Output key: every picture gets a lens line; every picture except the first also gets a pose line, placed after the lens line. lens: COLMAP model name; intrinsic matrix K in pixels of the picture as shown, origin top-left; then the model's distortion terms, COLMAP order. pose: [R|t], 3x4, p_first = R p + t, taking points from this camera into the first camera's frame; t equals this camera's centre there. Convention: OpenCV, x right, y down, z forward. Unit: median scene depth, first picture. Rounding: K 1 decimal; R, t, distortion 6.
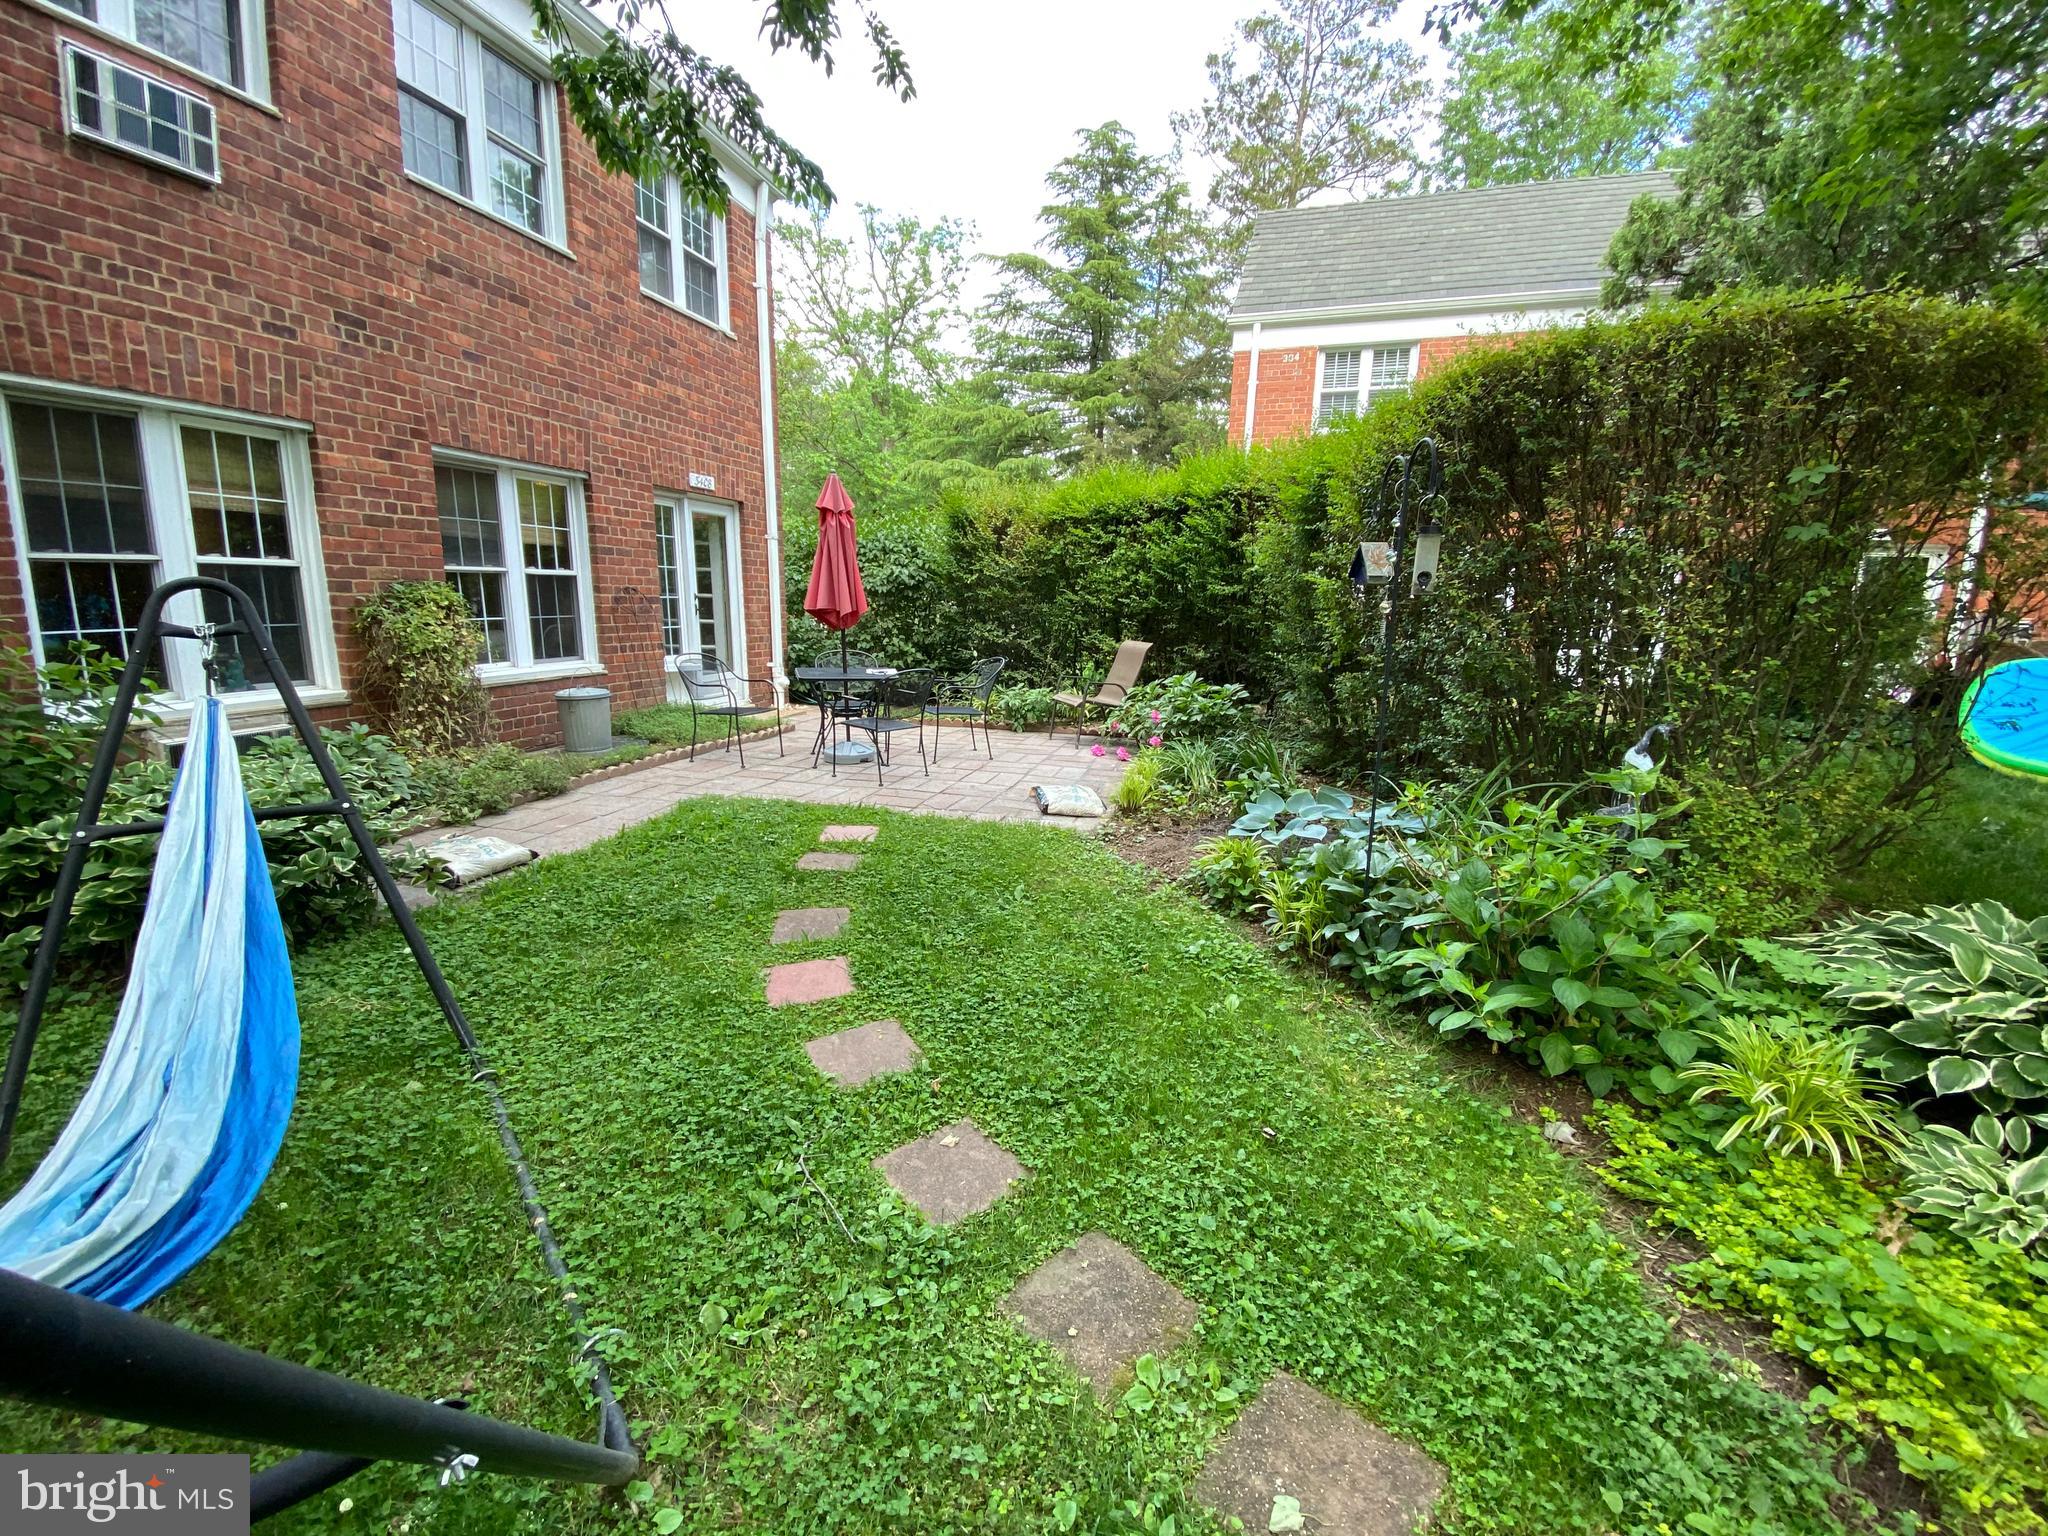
lens RADIAL K [[835.9, 0, 1012.4], [0, 835.9, 766.6], [0, 0, 1]] dist [0.039144, -0.025273]
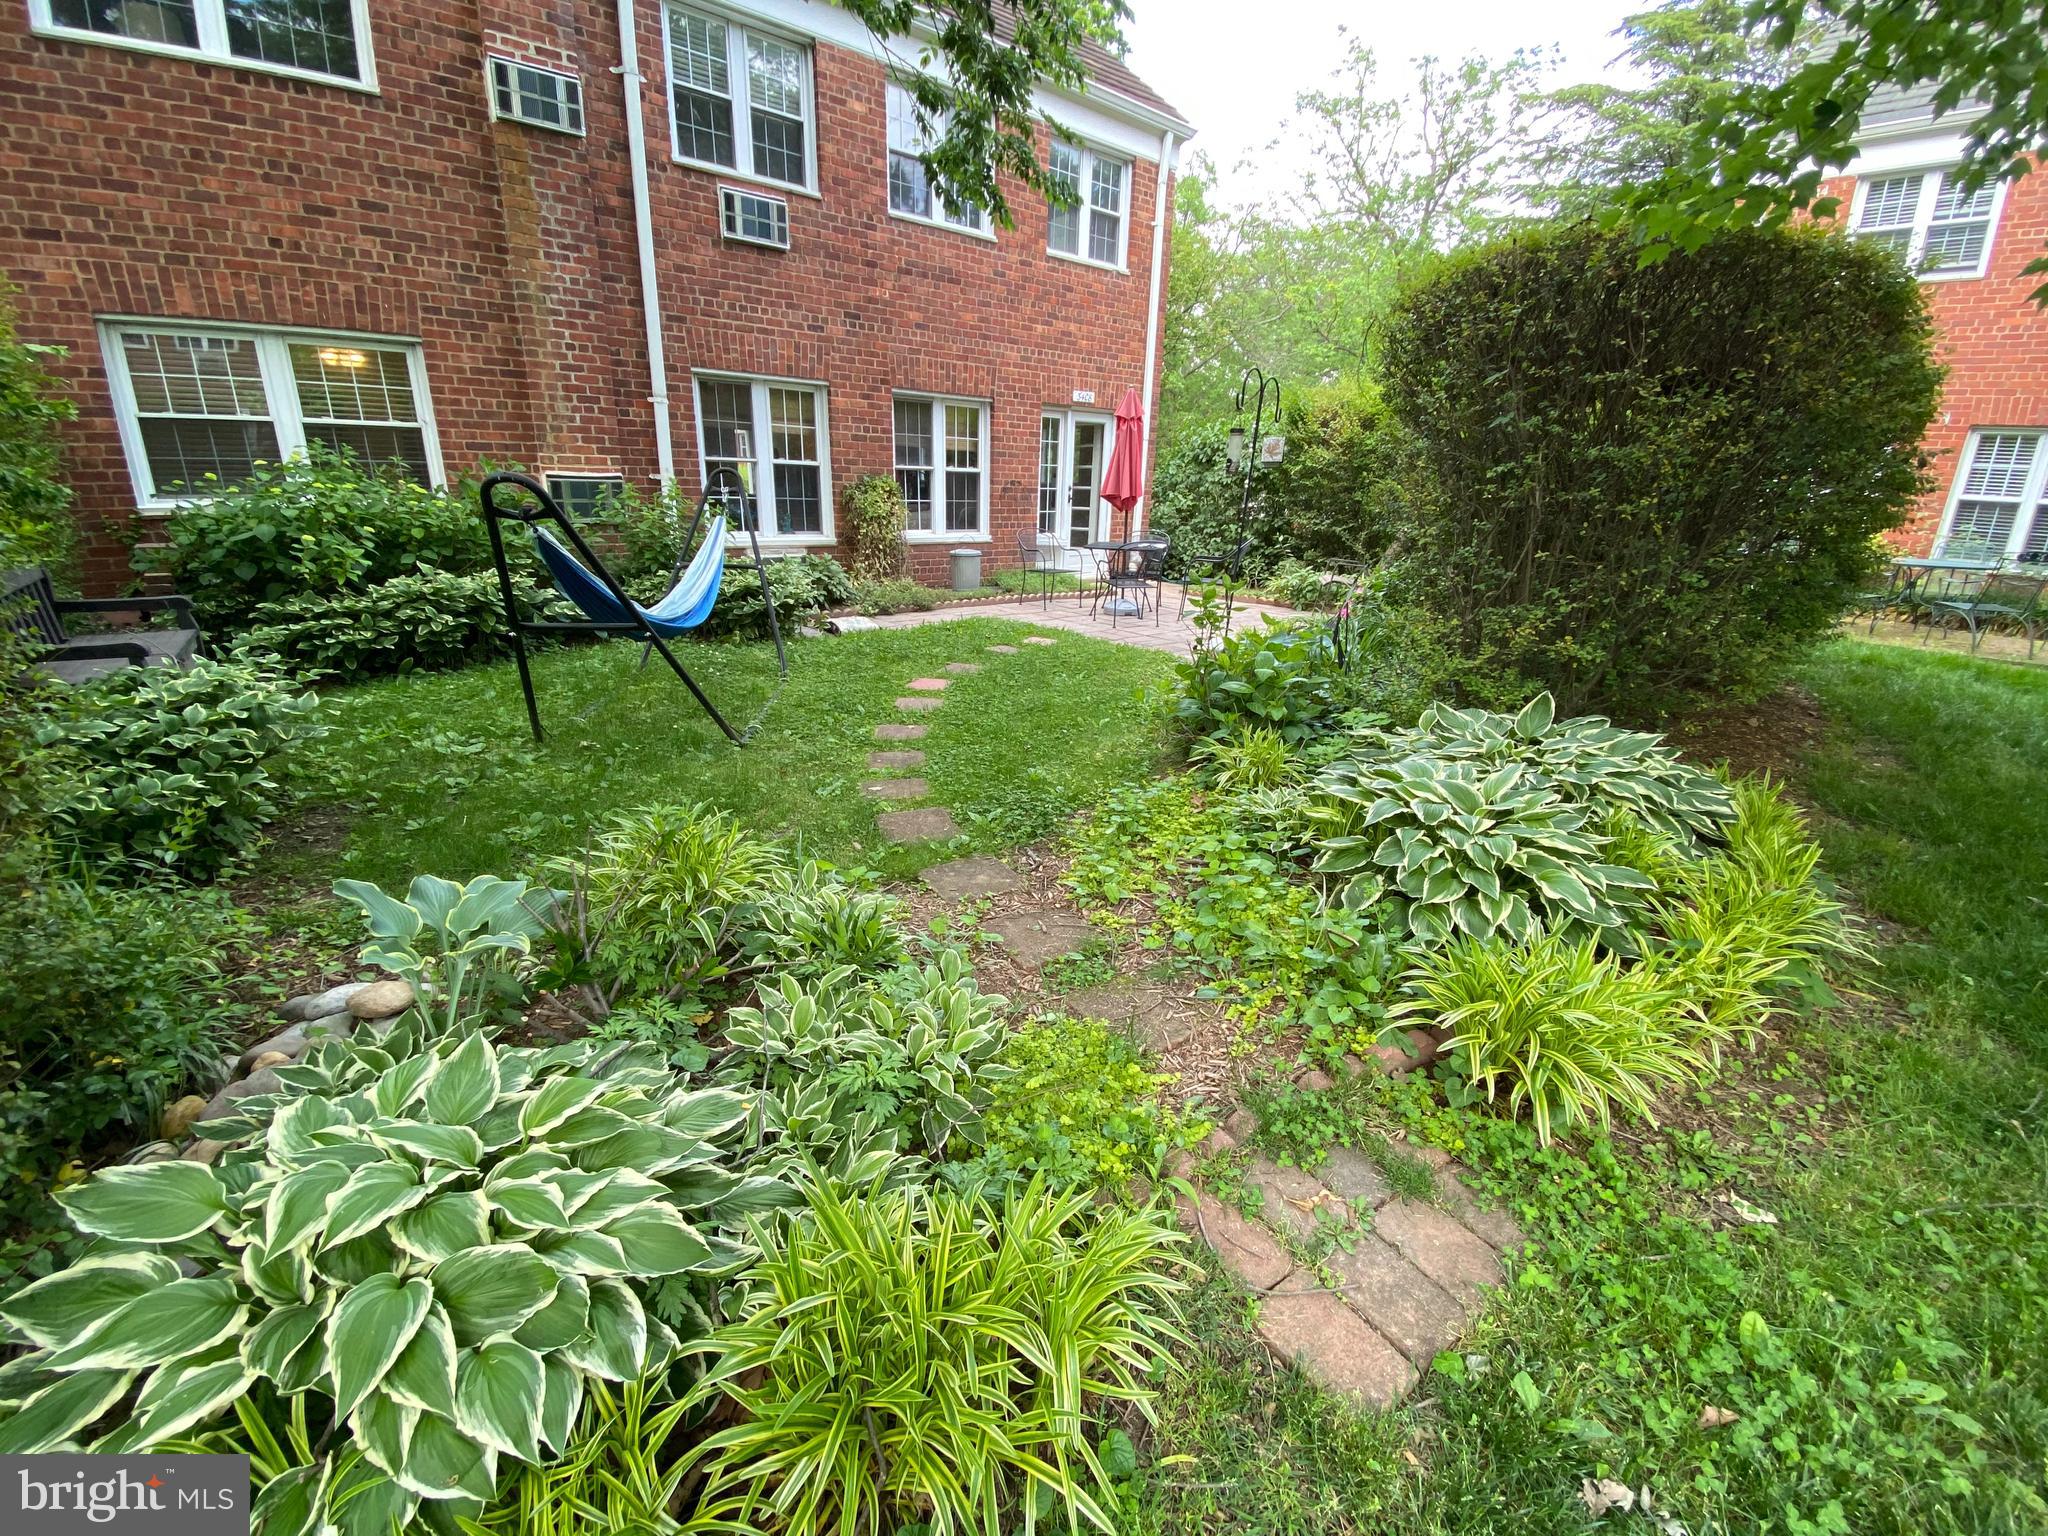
lens RADIAL K [[835.9, 0, 1012.4], [0, 835.9, 766.6], [0, 0, 1]] dist [0.039144, -0.025273]
pose [[0.827584, 0.181356, -0.531238, 0.409169], [-0.123774, 0.982035, 0.142431, 0.062245], [0.547526, -0.052120, 0.835164, -0.214662]]
